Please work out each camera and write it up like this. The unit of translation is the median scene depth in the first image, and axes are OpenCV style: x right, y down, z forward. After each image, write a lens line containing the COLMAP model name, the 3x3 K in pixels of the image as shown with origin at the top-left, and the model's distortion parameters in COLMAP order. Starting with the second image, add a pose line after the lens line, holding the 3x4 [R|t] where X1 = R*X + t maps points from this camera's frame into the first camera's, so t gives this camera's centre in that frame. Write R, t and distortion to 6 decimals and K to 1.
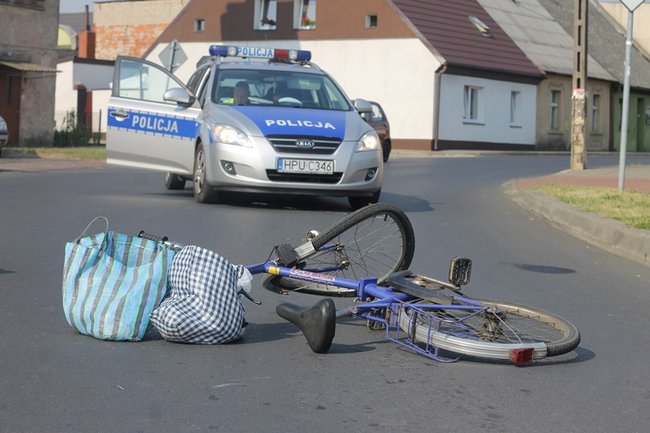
lens RADIAL K [[1855.4, 0, 325.0], [0, 1855.4, 216.5], [0, 0, 1]] dist [-0.090631, -0.512734]
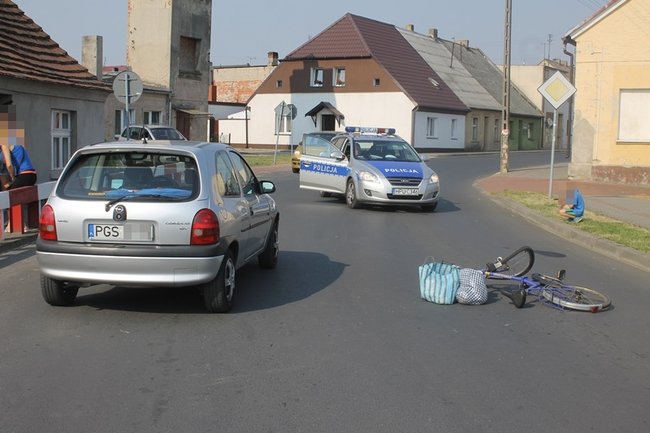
lens RADIAL K [[1103.7, 0, 325.0], [0, 1103.7, 216.5], [0, 0, 1]] dist [-0.007946, -0.023422]
pose [[0.999882, -0.007896, 0.013186, -0.112988], [0.007380, 0.999223, 0.038710, -0.046277], [-0.013481, -0.038608, 0.999163, -0.225486]]
